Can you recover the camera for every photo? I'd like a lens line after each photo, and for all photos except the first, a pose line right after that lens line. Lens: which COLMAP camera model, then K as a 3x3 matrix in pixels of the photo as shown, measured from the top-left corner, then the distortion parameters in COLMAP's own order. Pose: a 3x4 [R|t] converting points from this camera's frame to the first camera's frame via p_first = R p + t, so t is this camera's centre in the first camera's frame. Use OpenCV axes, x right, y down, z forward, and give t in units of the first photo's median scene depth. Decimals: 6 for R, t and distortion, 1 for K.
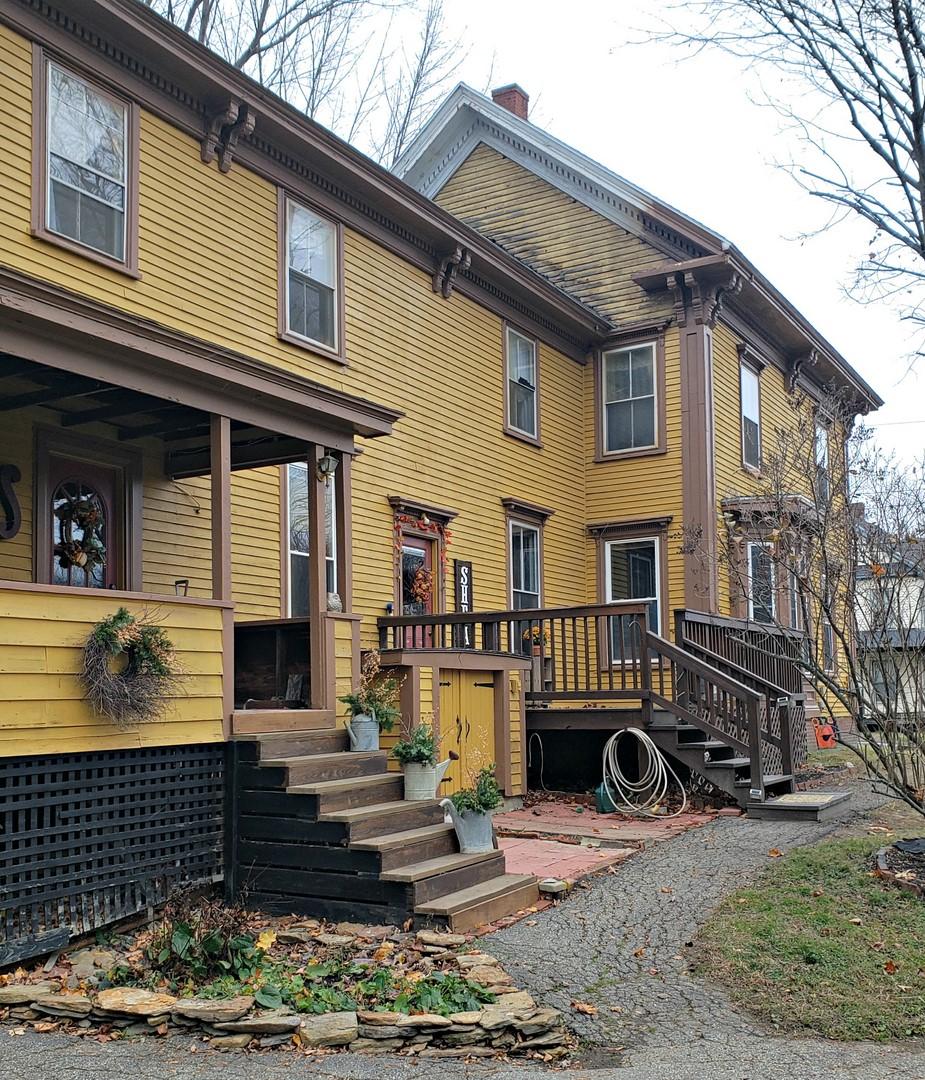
lens RADIAL K [[1118.6, 0, 462.9], [0, 1118.6, 539.5], [0, 0, 1]] dist [-0.010097, 0.000000]
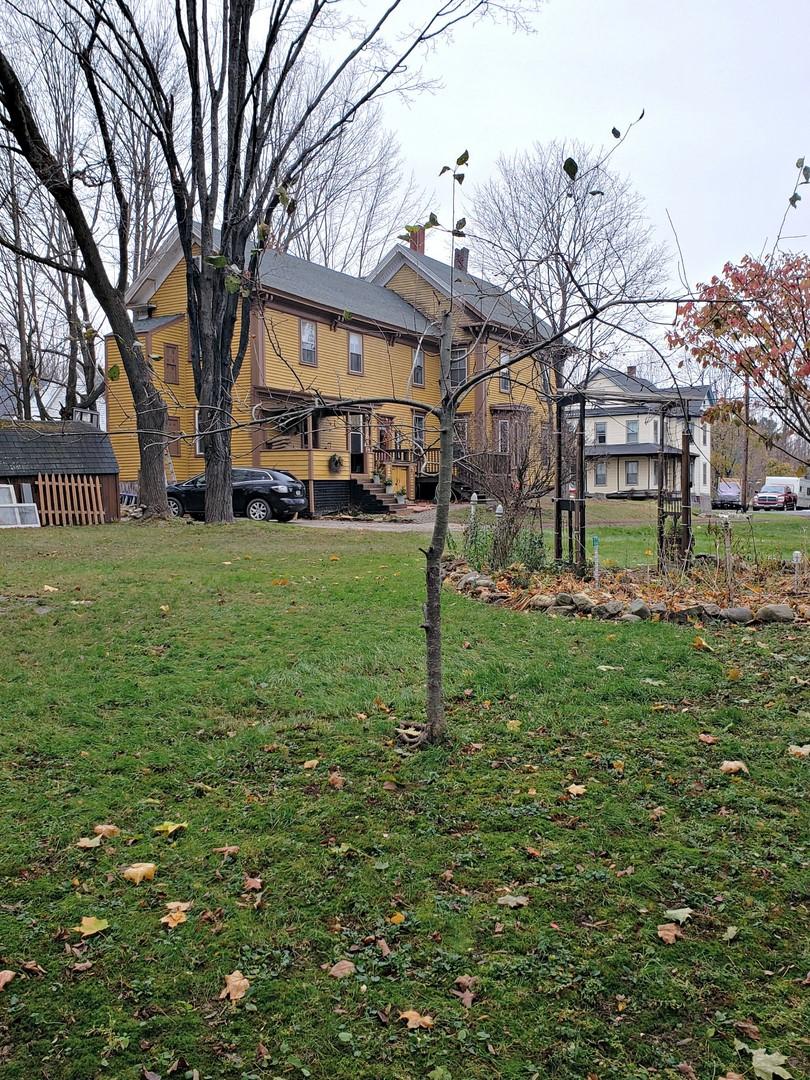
lens RADIAL K [[829.9, 0, 404.3], [0, 829.9, 538.9], [0, 0, 1]] dist [-0.065199, -0.002156]
pose [[0.999852, 0.007784, 0.015350, -0.024555], [-0.010690, 0.979855, 0.199425, -0.244281], [-0.013489, -0.199560, 0.979793, -2.190847]]
